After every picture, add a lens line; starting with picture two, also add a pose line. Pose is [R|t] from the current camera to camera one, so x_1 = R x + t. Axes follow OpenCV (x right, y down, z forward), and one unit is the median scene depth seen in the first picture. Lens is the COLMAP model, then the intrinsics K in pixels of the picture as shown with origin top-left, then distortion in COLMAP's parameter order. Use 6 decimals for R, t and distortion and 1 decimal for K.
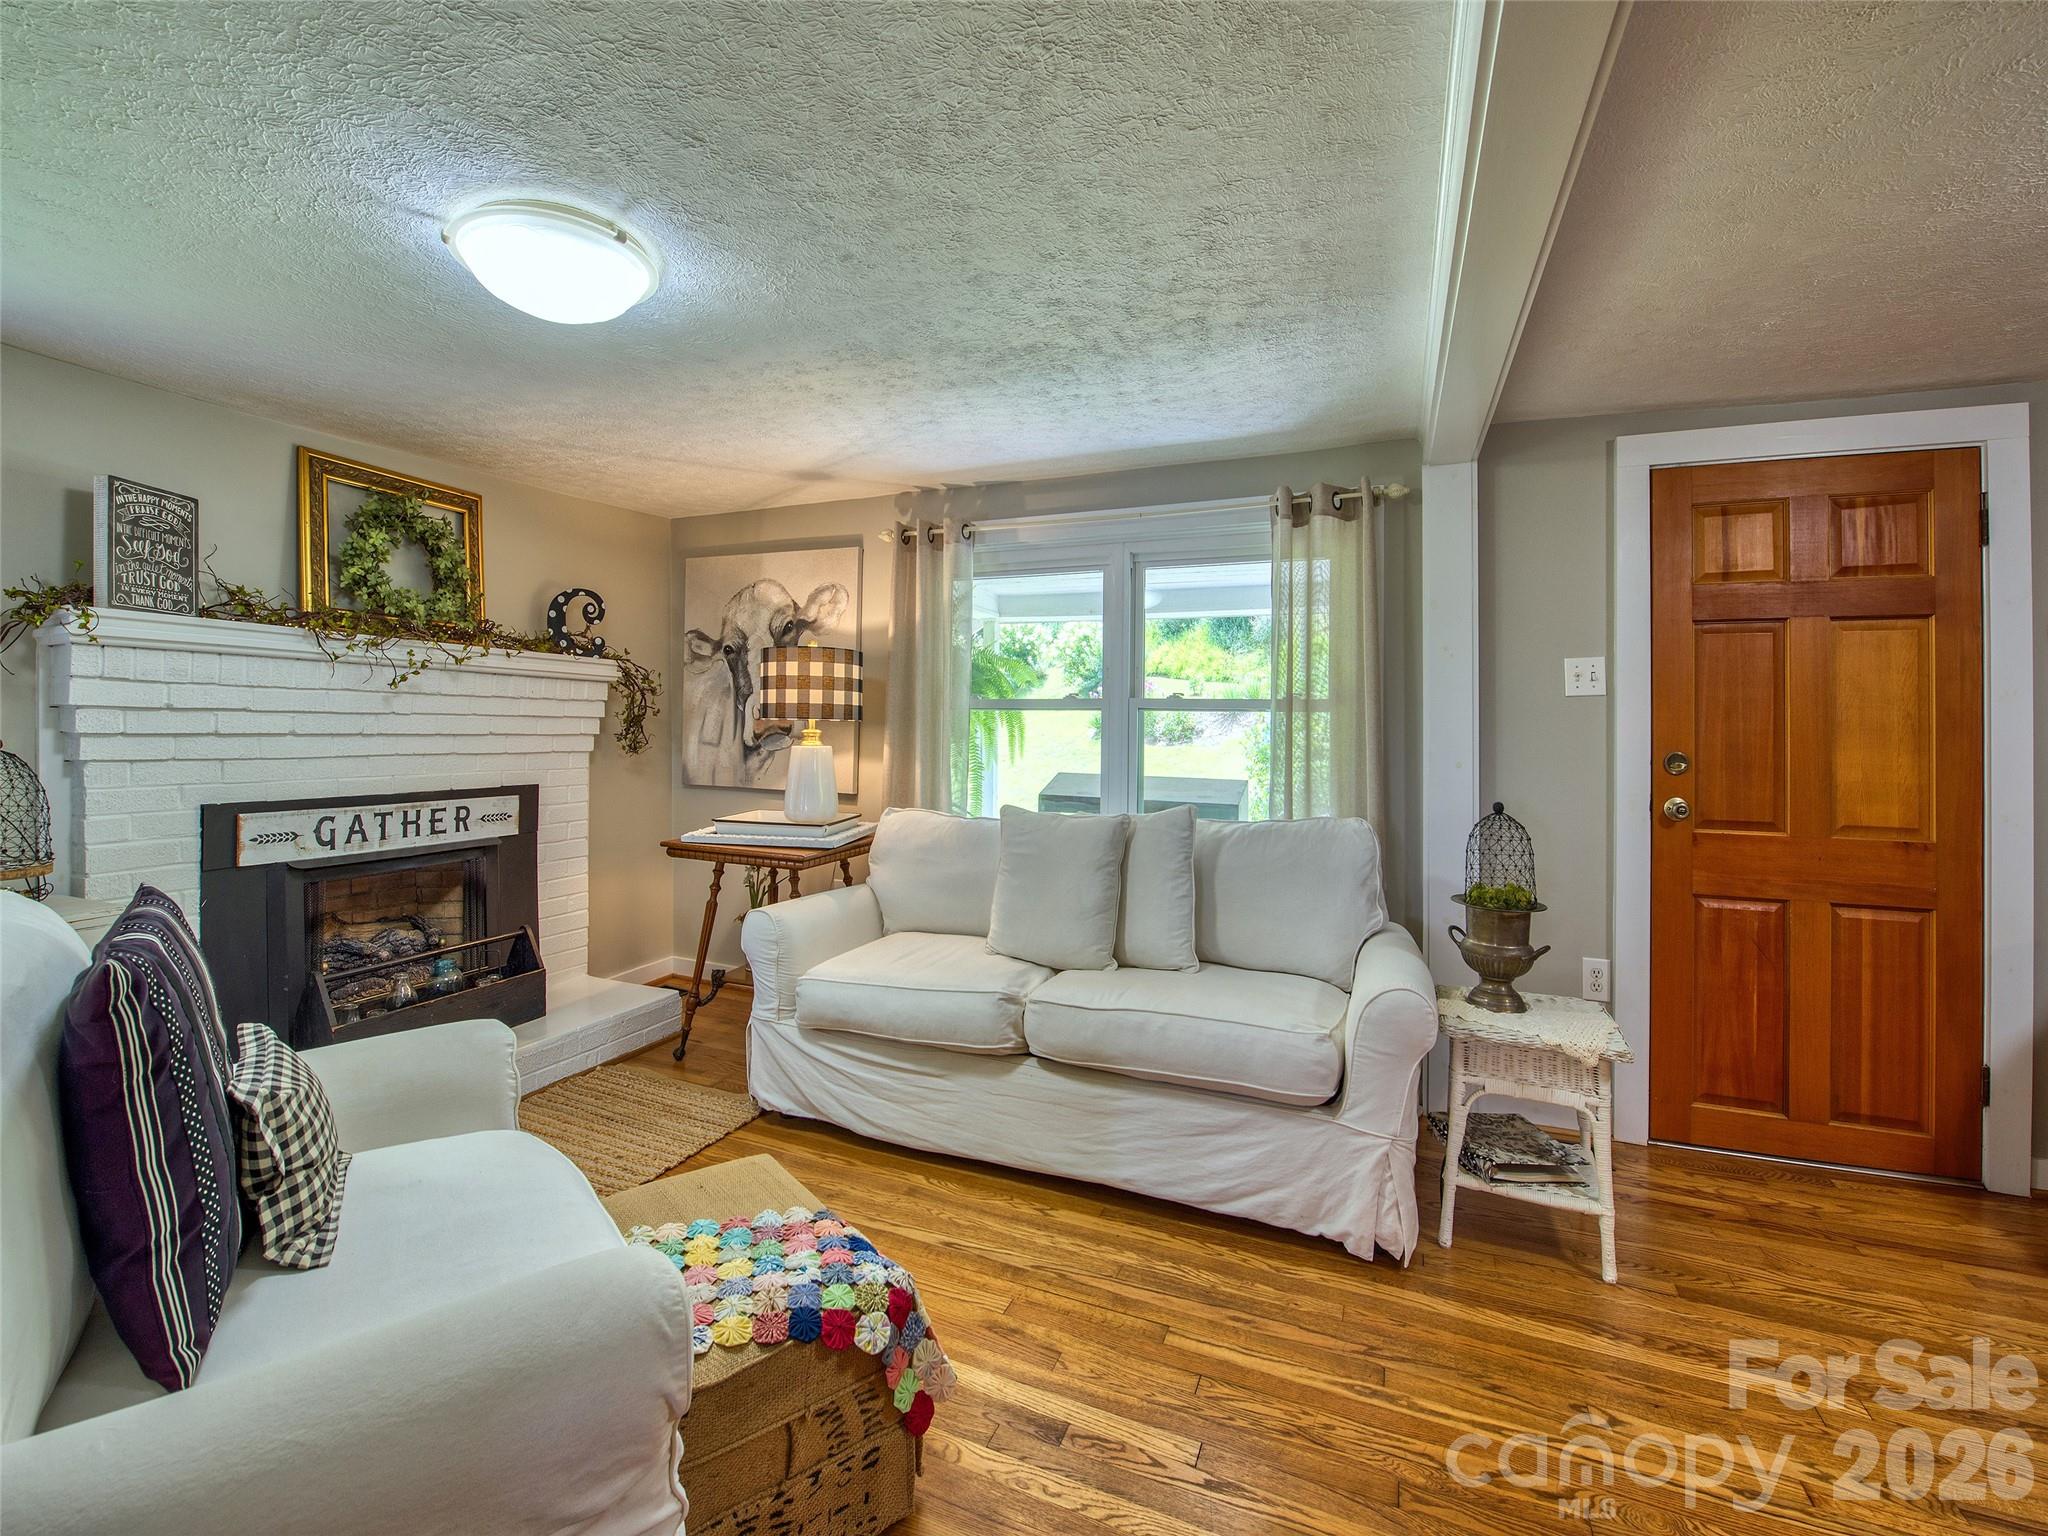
lens RADIAL K [[882.0, 0, 1015.1], [0, 882.0, 750.7], [0, 0, 1]] dist [-0.013724, -0.000454]
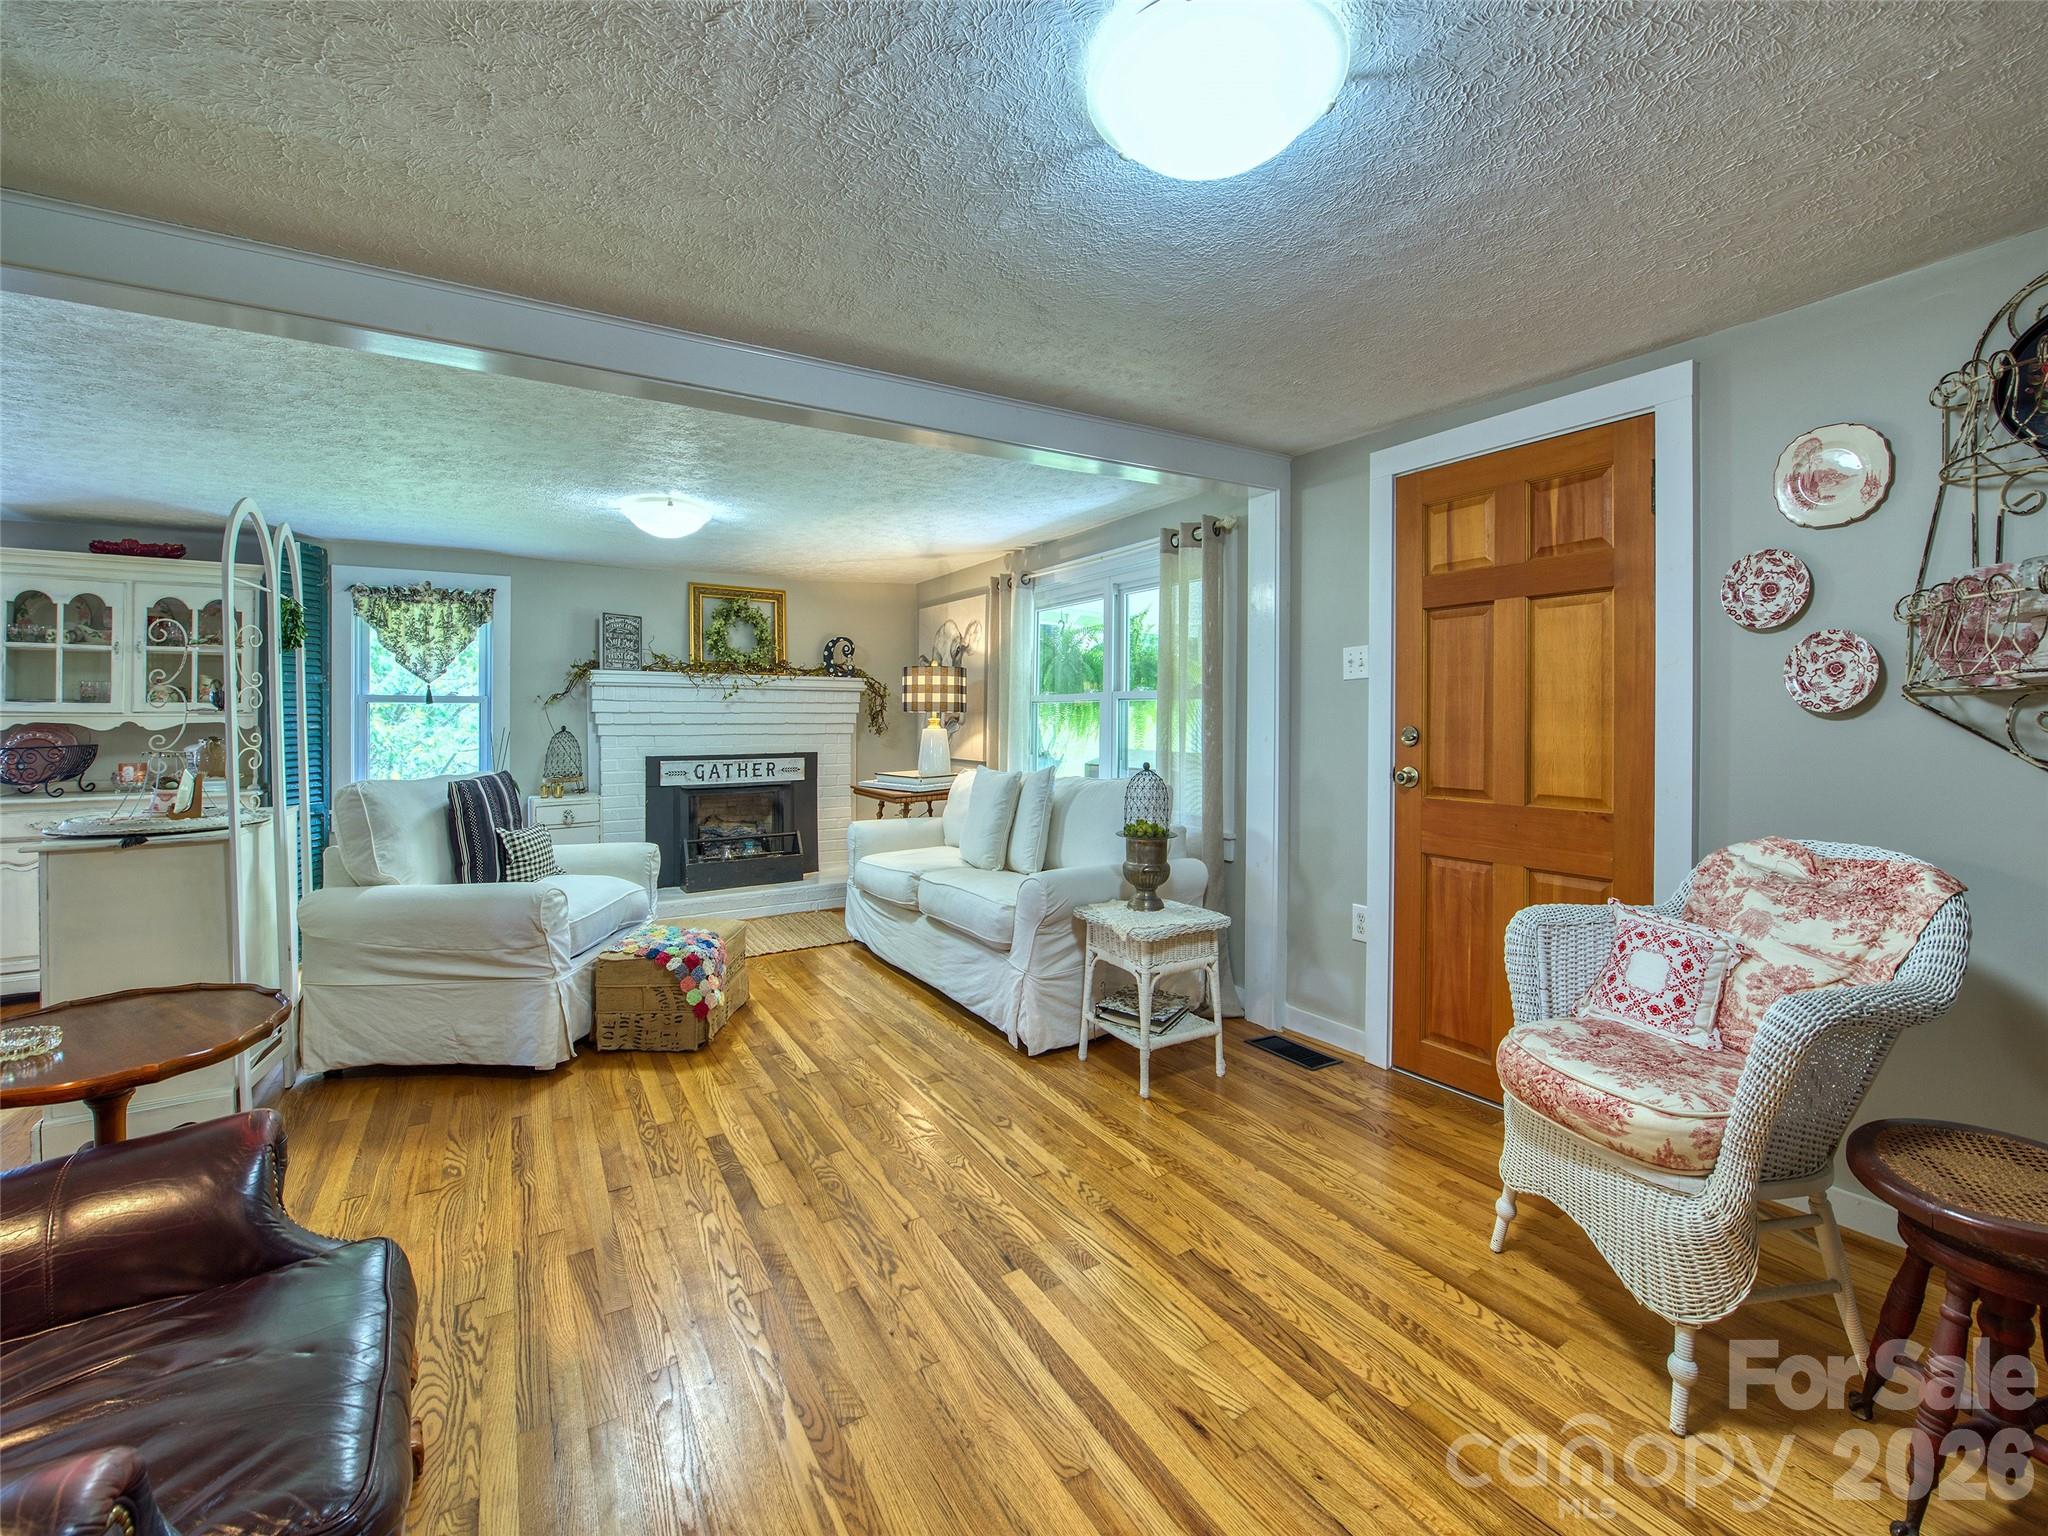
lens RADIAL K [[840.6, 0, 1025.8], [0, 840.6, 754.5], [0, 0, 1]] dist [-0.009175, -0.000734]
pose [[0.822177, 0.010009, -0.569143, 0.956677], [-0.002123, 0.999892, 0.014517, 0.022929], [0.569227, -0.010727, 0.822110, -0.171464]]
